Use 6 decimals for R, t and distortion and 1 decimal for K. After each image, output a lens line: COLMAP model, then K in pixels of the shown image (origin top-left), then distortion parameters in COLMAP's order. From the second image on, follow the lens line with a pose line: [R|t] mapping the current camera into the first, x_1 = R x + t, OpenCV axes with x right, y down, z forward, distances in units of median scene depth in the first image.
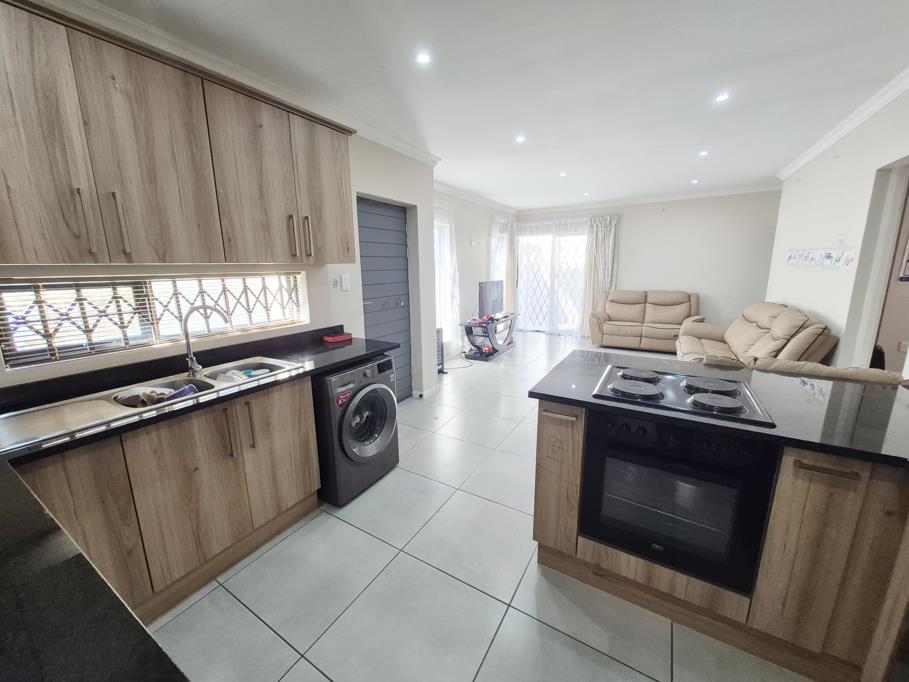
lens RADIAL K [[354.4, 0, 449.8], [0, 354.4, 338.3], [0, 0, 1]] dist [-0.001482, -0.001845]
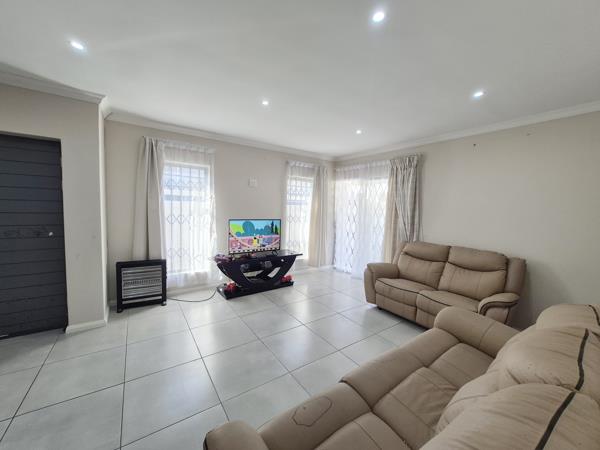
lens RADIAL K [[233.9, 0, 300.7], [0, 233.9, 223.0], [0, 0, 1]] dist [-0.001482, -0.001845]
pose [[0.911660, 0.077293, -0.403610, 1.441446], [-0.127981, 0.986710, -0.100120, -0.284163], [0.390508, 0.142930, 0.909436, 1.230354]]
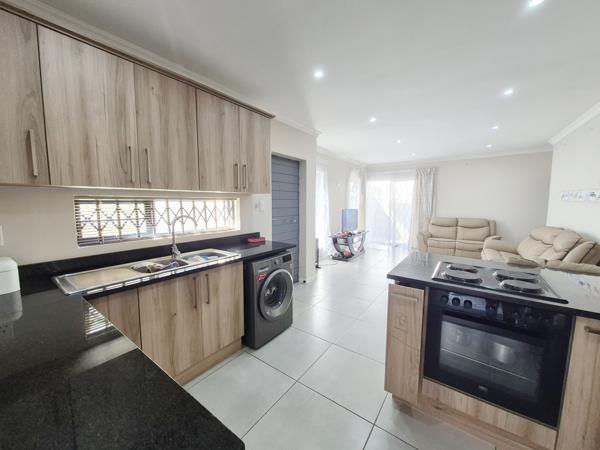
lens RADIAL K [[233.9, 0, 297.2], [0, 233.9, 223.4], [0, 0, 1]] dist [-0.001482, -0.001845]
pose [[0.995772, 0.024954, -0.088407, -0.056876], [-0.034096, 0.994049, -0.103465, 0.035467], [0.085299, 0.106042, 0.990696, -0.038190]]
